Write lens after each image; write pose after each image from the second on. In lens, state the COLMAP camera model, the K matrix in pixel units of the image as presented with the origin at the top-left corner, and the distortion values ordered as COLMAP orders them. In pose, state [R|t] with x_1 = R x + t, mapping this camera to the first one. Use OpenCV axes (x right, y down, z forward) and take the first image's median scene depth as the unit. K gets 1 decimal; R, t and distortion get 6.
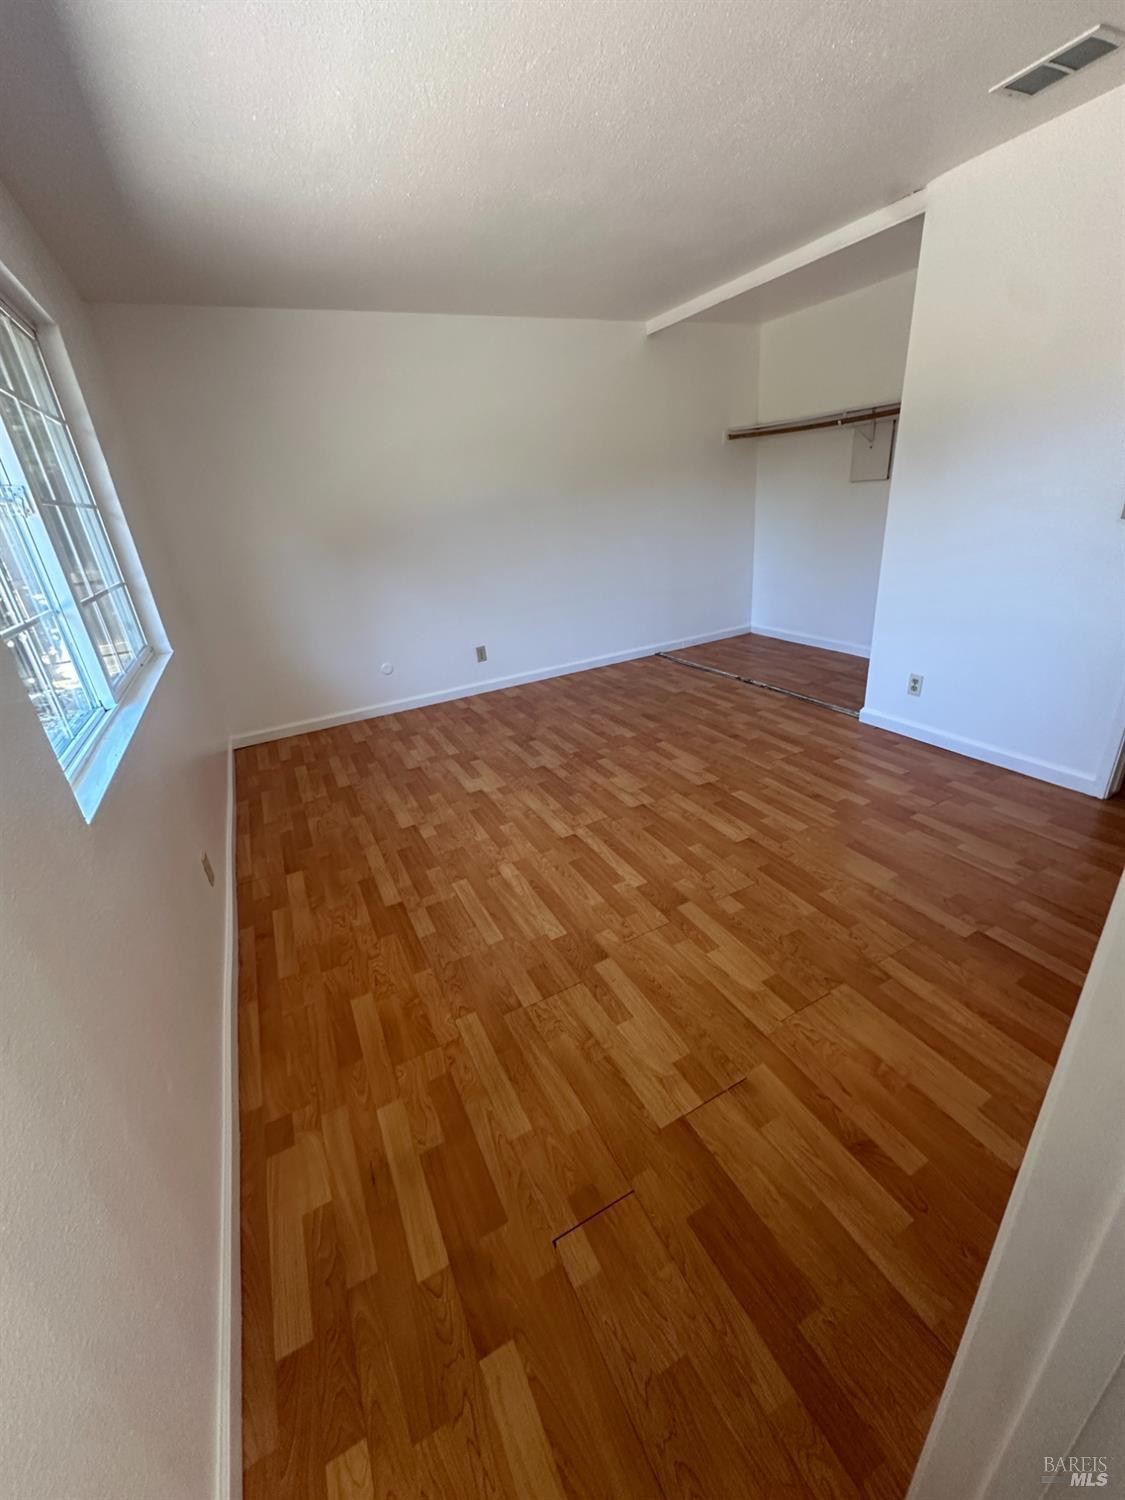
lens RADIAL K [[602.1, 0, 563.8], [0, 602.1, 751.4], [0, 0, 1]] dist [-0.003901, 0.000104]
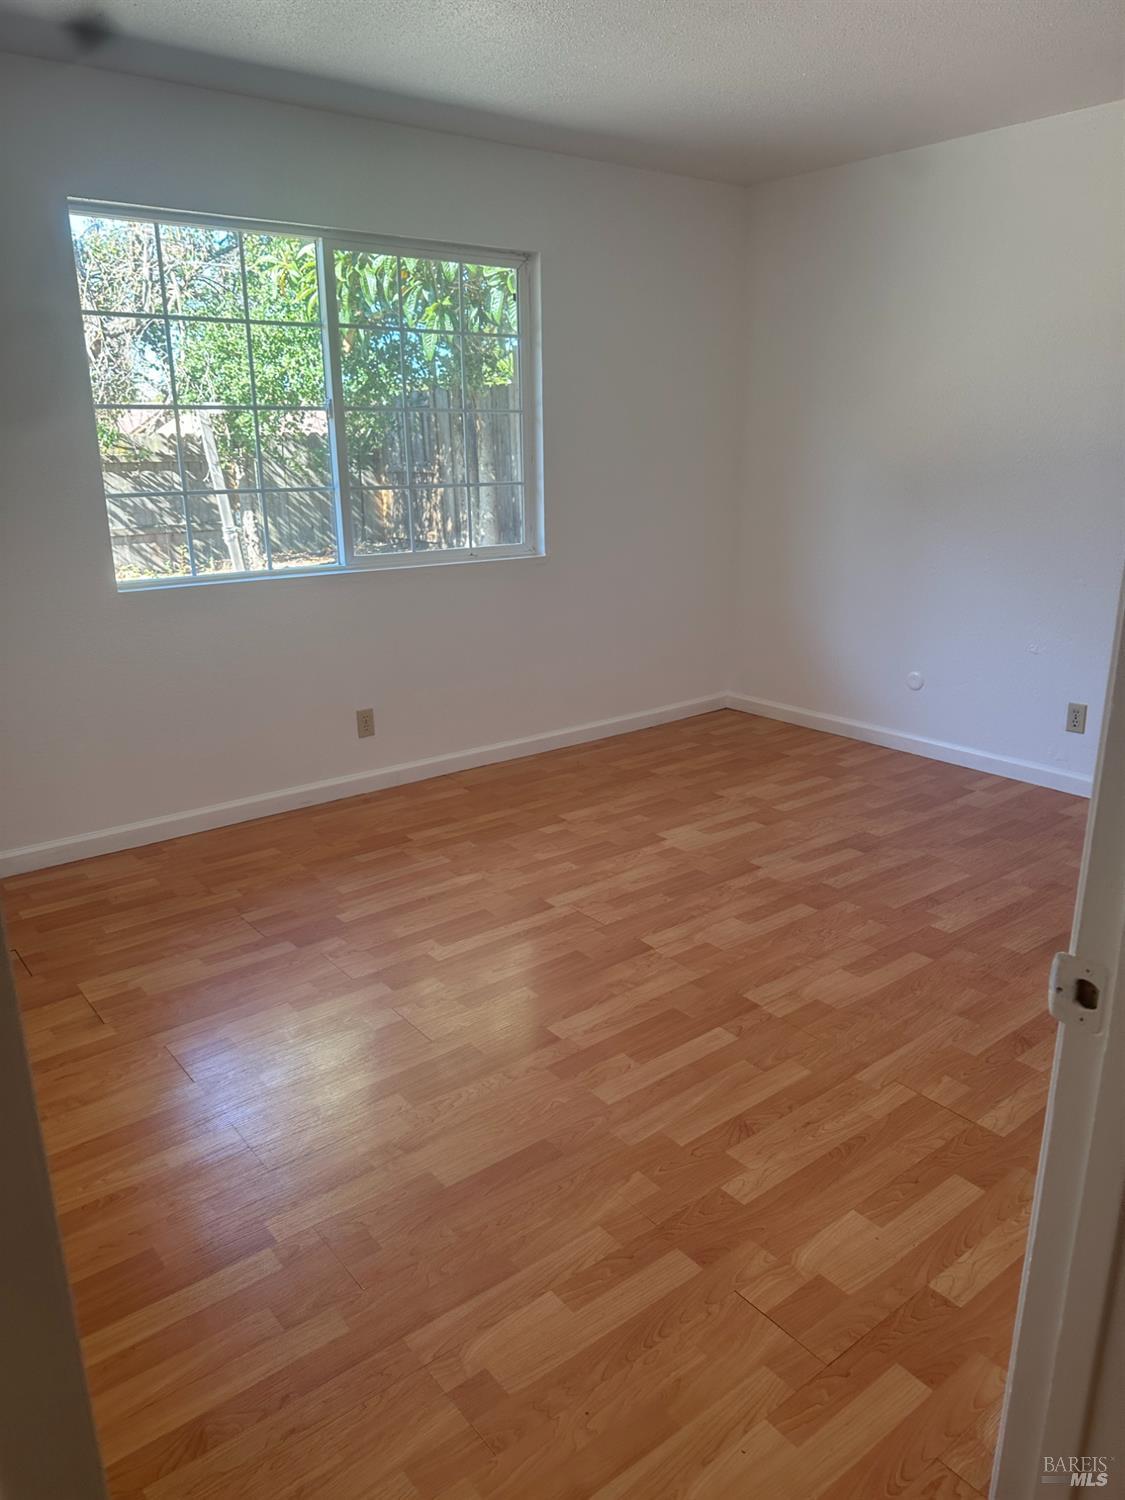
lens RADIAL K [[1054.5, 0, 553.8], [0, 1054.5, 752.0], [0, 0, 1]] dist [0.024994, -0.046409]
pose [[0.189260, 0.358857, -0.914003, 0.887094], [-0.399659, 0.878389, 0.262118, -0.282537], [0.896913, 0.315681, 0.309664, 0.468112]]
